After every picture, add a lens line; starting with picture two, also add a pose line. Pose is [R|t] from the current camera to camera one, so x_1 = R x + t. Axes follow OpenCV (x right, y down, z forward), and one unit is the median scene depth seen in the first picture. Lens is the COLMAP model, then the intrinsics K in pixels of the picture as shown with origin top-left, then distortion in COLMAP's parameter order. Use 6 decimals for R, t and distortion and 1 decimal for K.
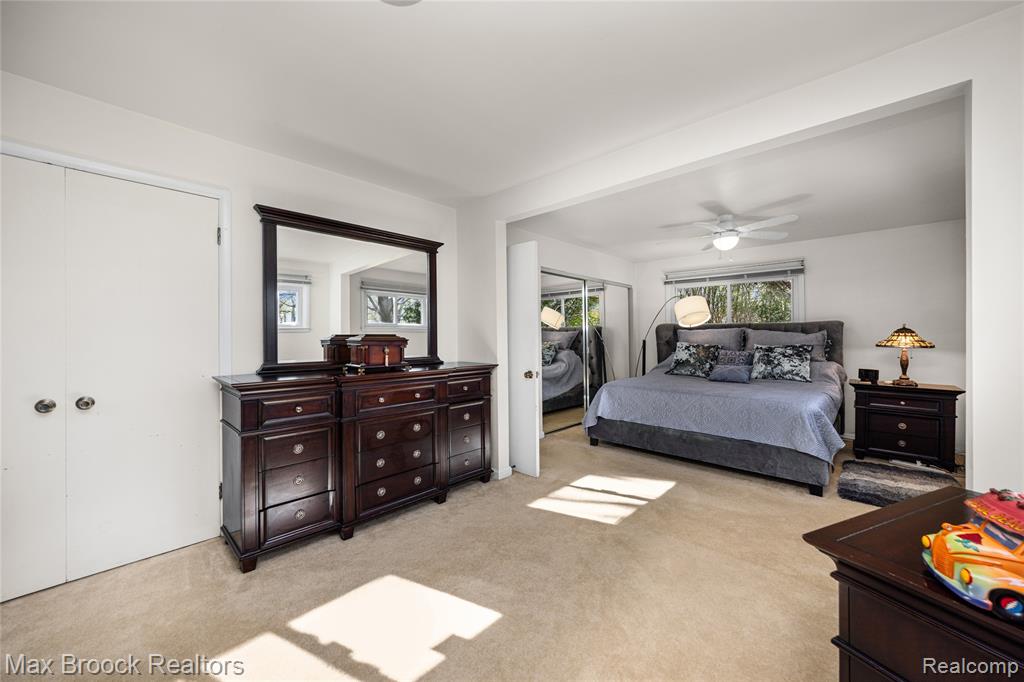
lens RADIAL K [[382.4, 0, 514.2], [0, 382.4, 336.3], [0, 0, 1]] dist [0.000693, 0.000003]
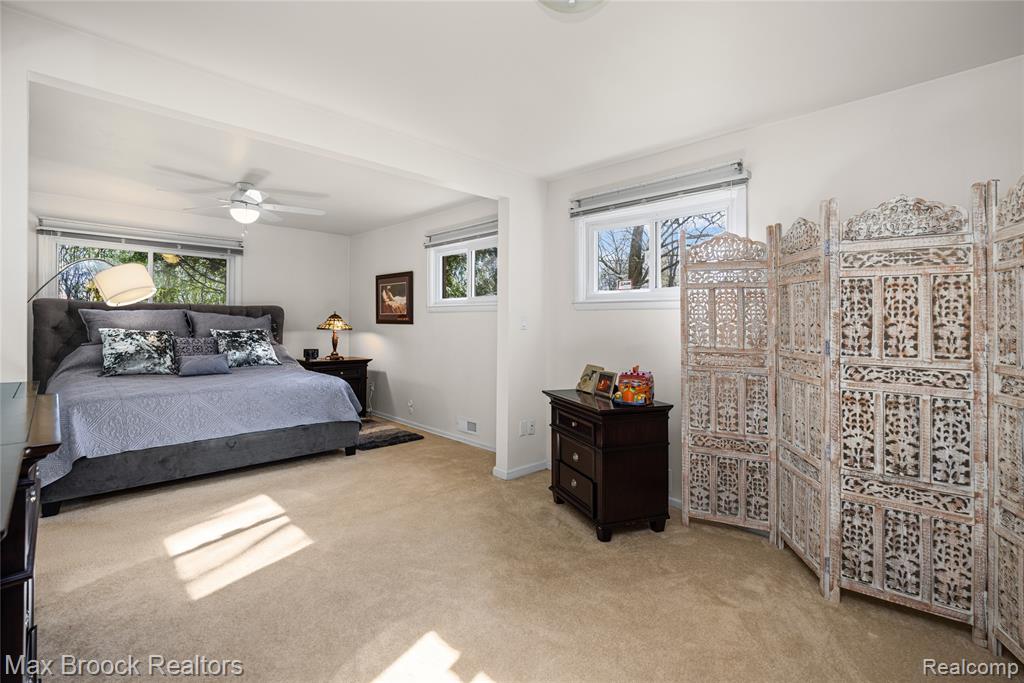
lens RADIAL K [[468.2, 0, 511.6], [0, 468.2, 322.3], [0, 0, 1]] dist [-0.001260, -0.000100]
pose [[0.037372, -0.005136, 0.999288, -0.508132], [-0.011263, 0.999921, 0.005560, -0.010767], [-0.999238, -0.011462, 0.037311, 0.341054]]
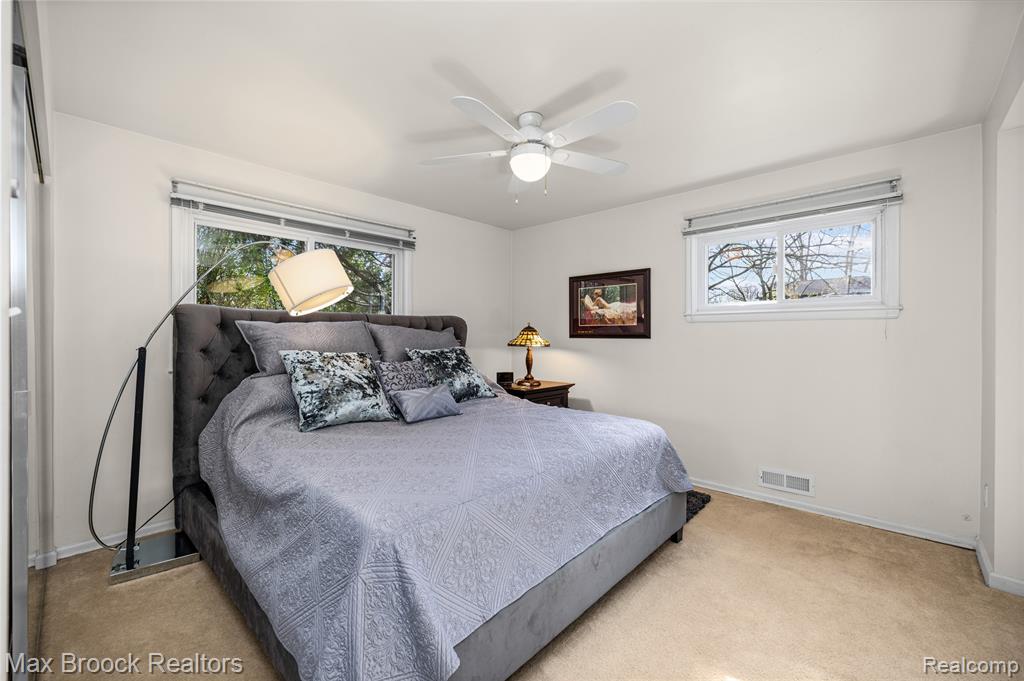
lens RADIAL K [[412.1, 0, 497.9], [0, 412.1, 338.4], [0, 0, 1]] dist [0.000770, -0.000102]
pose [[0.005853, -0.017516, 0.999829, -0.046540], [-0.003303, 0.999841, 0.017536, -0.009494], [-0.999977, -0.003405, 0.005794, 1.044310]]
